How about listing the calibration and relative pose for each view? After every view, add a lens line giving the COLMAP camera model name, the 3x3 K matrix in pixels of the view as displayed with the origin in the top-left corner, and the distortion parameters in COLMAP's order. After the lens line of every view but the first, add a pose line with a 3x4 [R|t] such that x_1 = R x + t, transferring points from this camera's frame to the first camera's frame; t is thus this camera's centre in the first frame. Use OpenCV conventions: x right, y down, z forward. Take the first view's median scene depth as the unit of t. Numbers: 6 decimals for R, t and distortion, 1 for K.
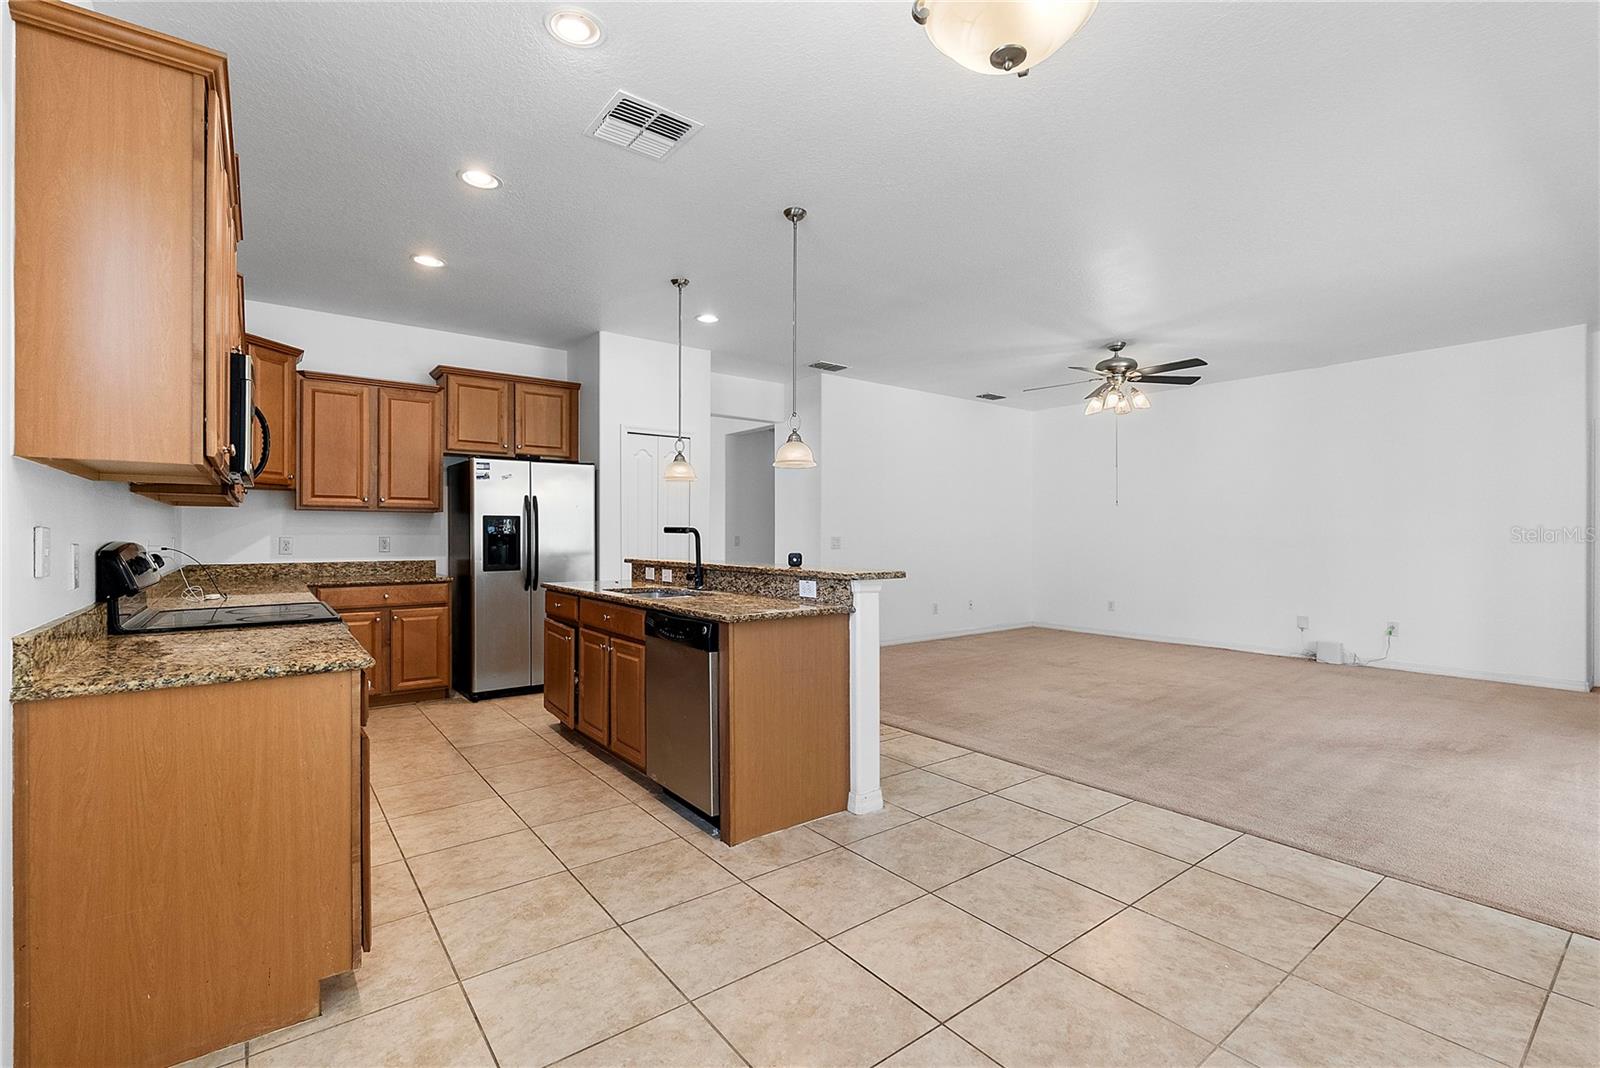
lens RADIAL K [[722.0, 0, 813.9], [0, 722.0, 540.9], [0, 0, 1]] dist [-0.002679, 0.001307]
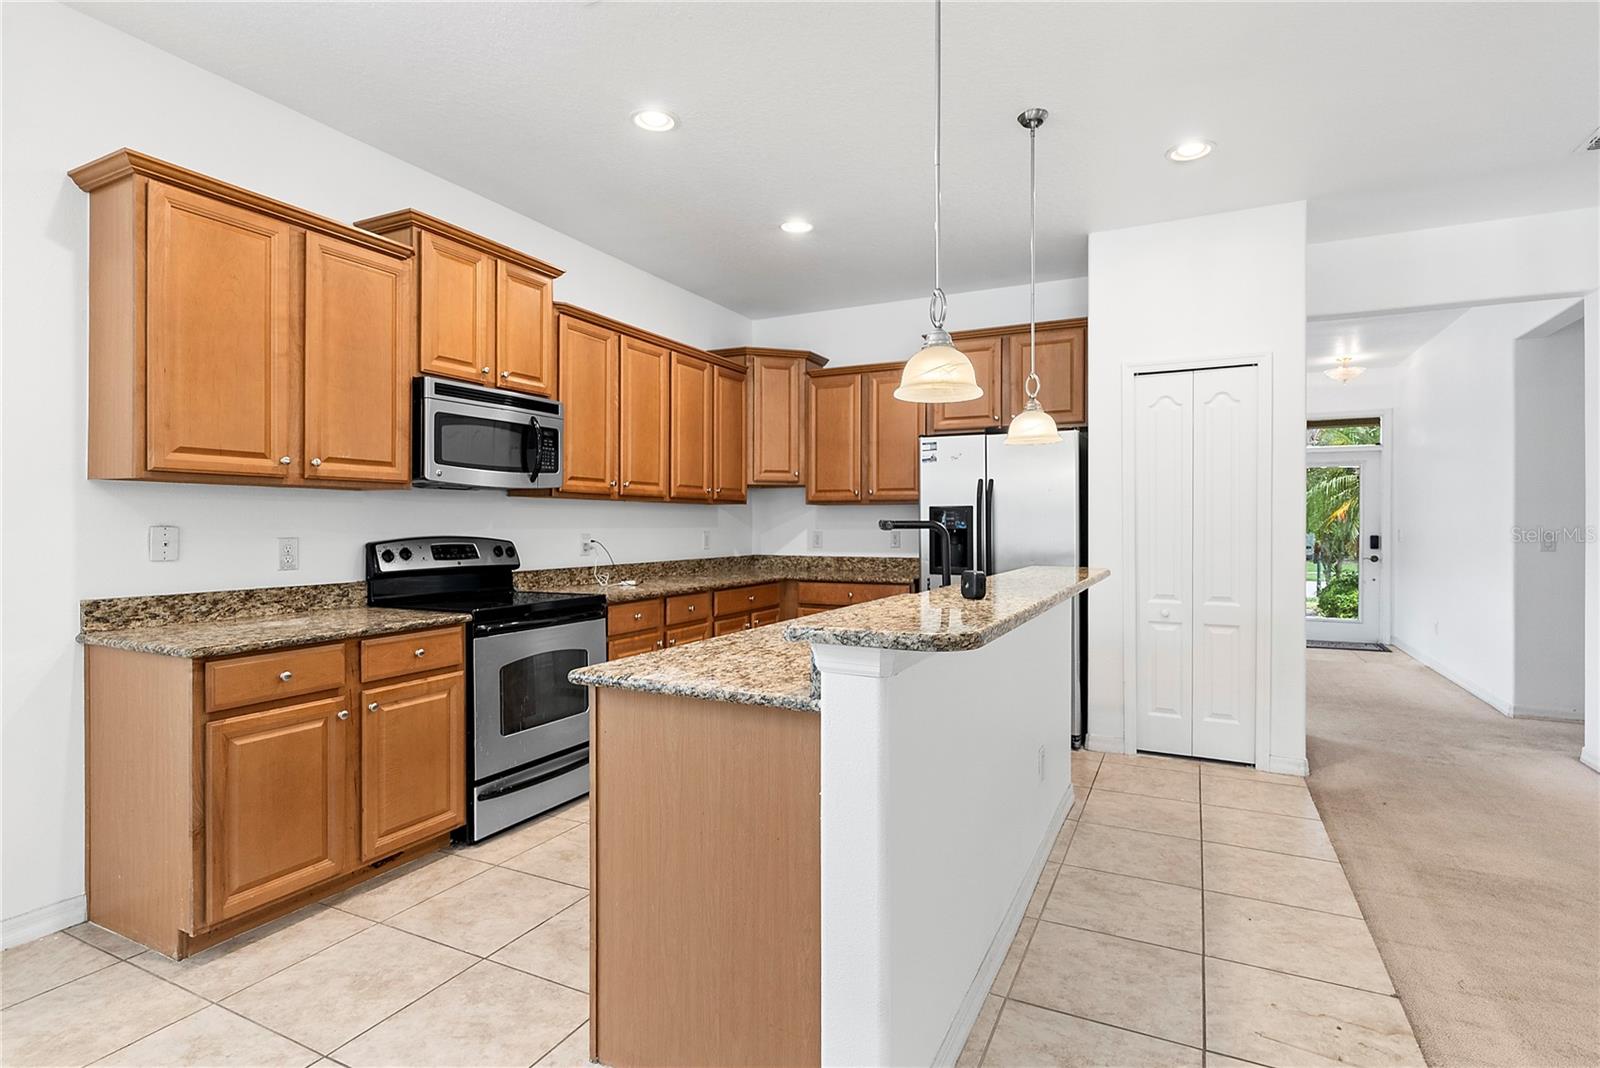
lens RADIAL K [[796.1, 0, 798.1], [0, 796.1, 526.4], [0, 0, 1]] dist [-0.000890, -0.000147]
pose [[0.425393, 0.001101, -0.905008, 0.372029], [-0.009214, 0.999953, -0.003114, -0.010295], [0.904962, 0.009664, 0.425383, 0.589843]]
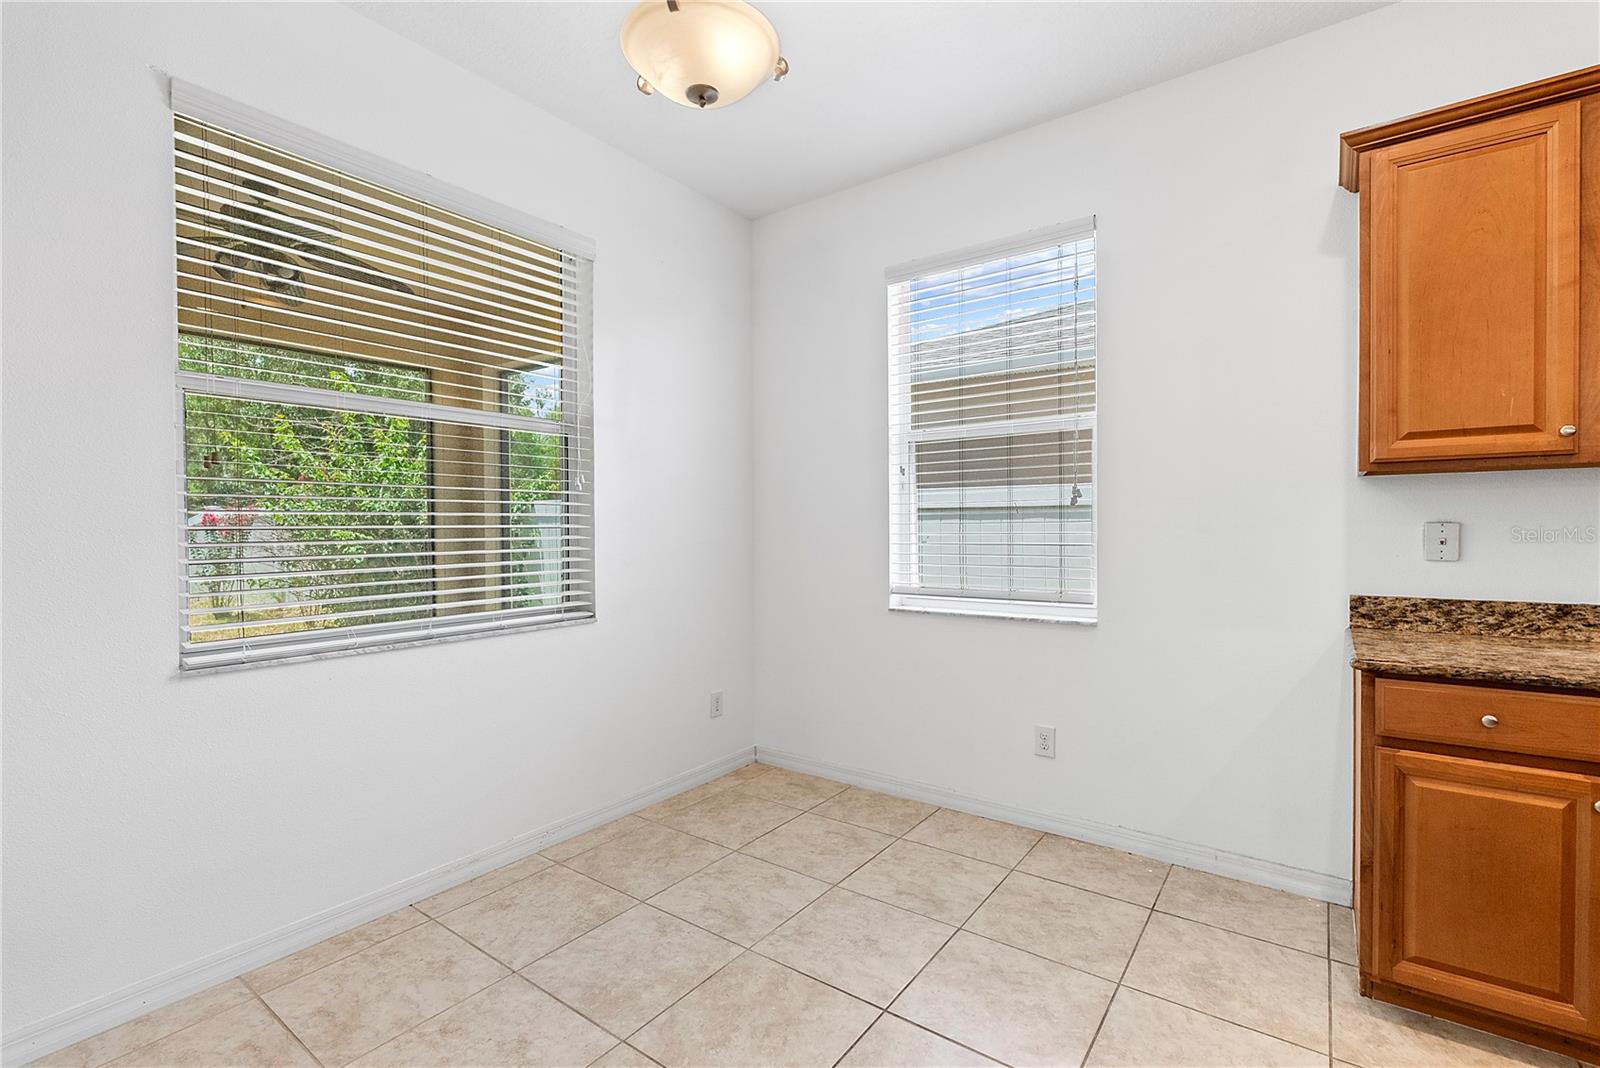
lens RADIAL K [[722.0, 0, 813.6], [0, 722.0, 533.7], [0, 0, 1]] dist [-0.002679, 0.001307]
pose [[-0.960533, 0.008548, -0.278035, 0.153851], [0.003059, 0.999792, 0.020172, -0.011305], [0.278149, 0.018525, -0.960359, 0.775180]]
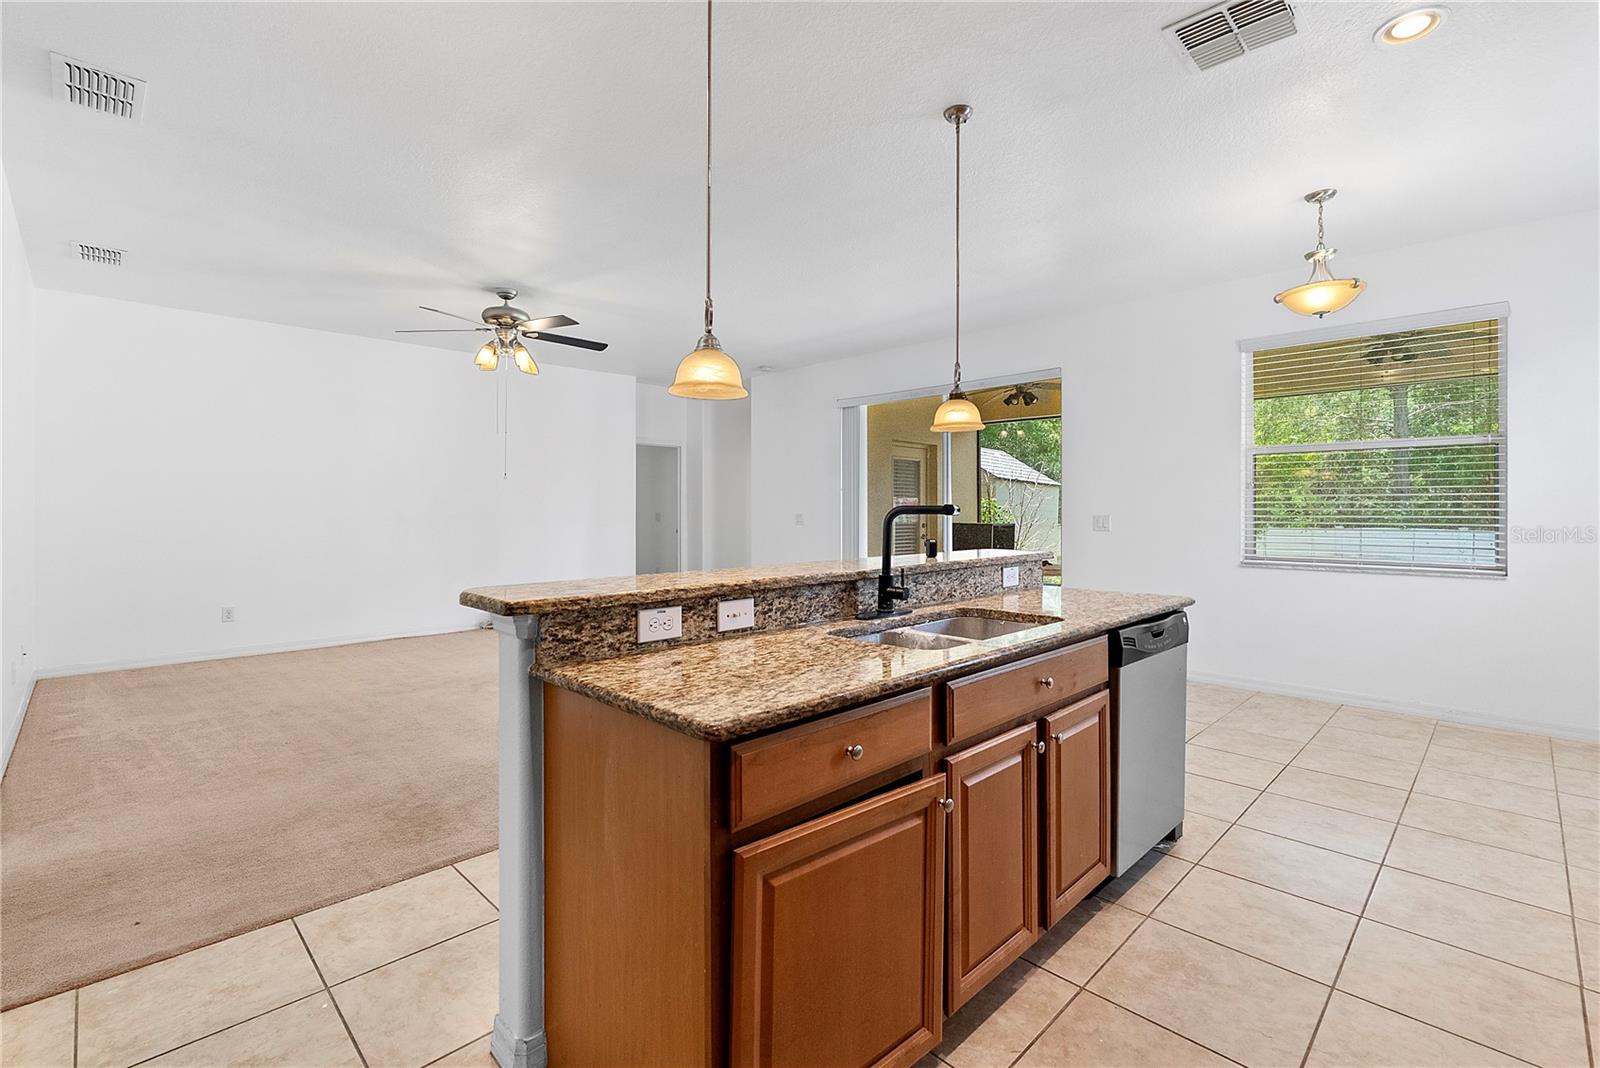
lens RADIAL K [[722.0, 0, 801.5], [0, 722.0, 511.0], [0, 0, 1]] dist [-0.002679, 0.001307]
pose [[-0.125594, -0.002239, 0.992079, -0.685635], [0.011559, 0.999926, 0.003720, -0.016289], [-0.992014, 0.011935, -0.125559, 1.098328]]
